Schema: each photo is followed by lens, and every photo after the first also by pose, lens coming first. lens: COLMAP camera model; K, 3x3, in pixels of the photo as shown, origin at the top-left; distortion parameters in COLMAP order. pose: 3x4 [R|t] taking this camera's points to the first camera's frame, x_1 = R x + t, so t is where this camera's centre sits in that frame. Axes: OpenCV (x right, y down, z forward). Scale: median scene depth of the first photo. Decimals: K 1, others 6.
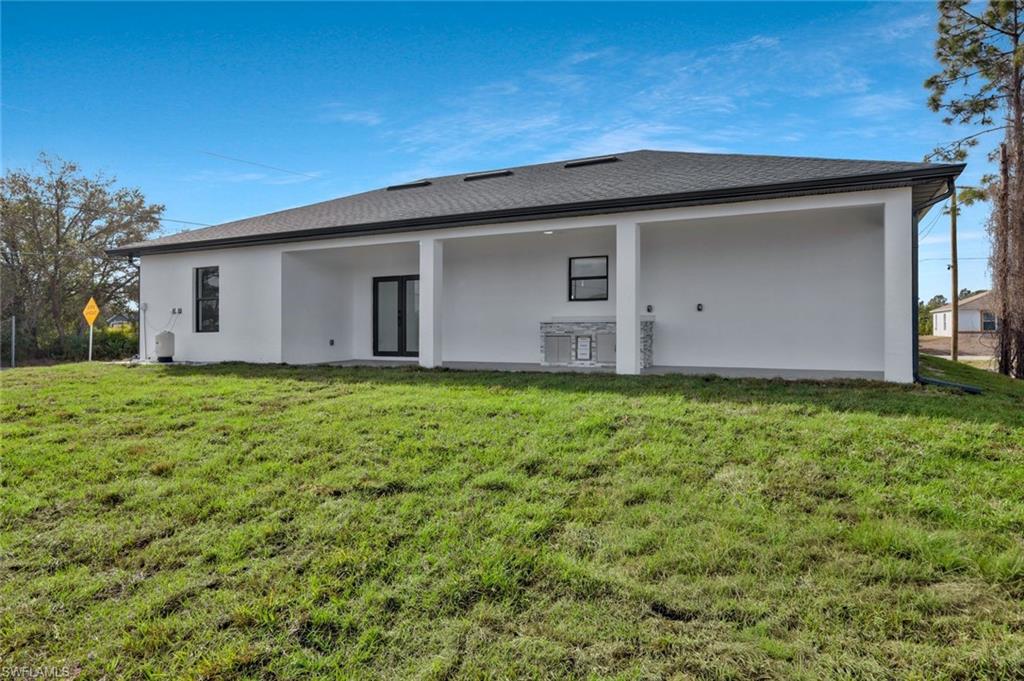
lens RADIAL K [[635.1, 0, 512.0], [0, 635.1, 340.5], [0, 0, 1]] dist [0.005972, 0.000830]
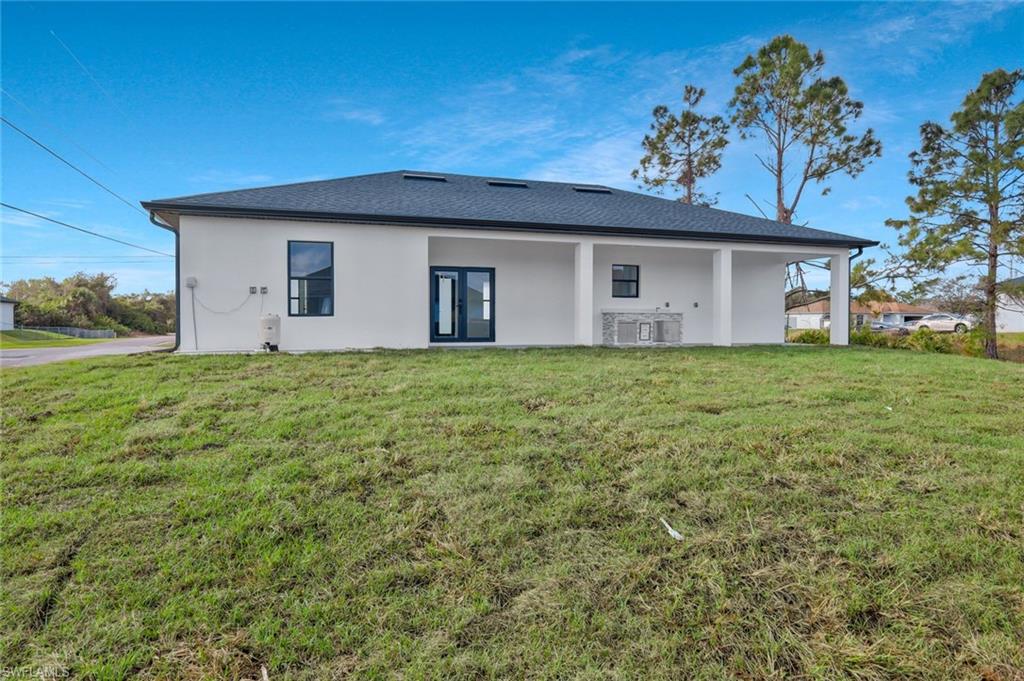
lens RADIAL K [[635.1, 0, 512.0], [0, 635.1, 340.5], [0, 0, 1]] dist [0.005972, 0.000830]
pose [[0.709478, -0.010339, 0.704652, -0.988276], [0.008126, 0.999946, 0.006490, 0.018235], [-0.704681, 0.001121, 0.709524, 0.206902]]
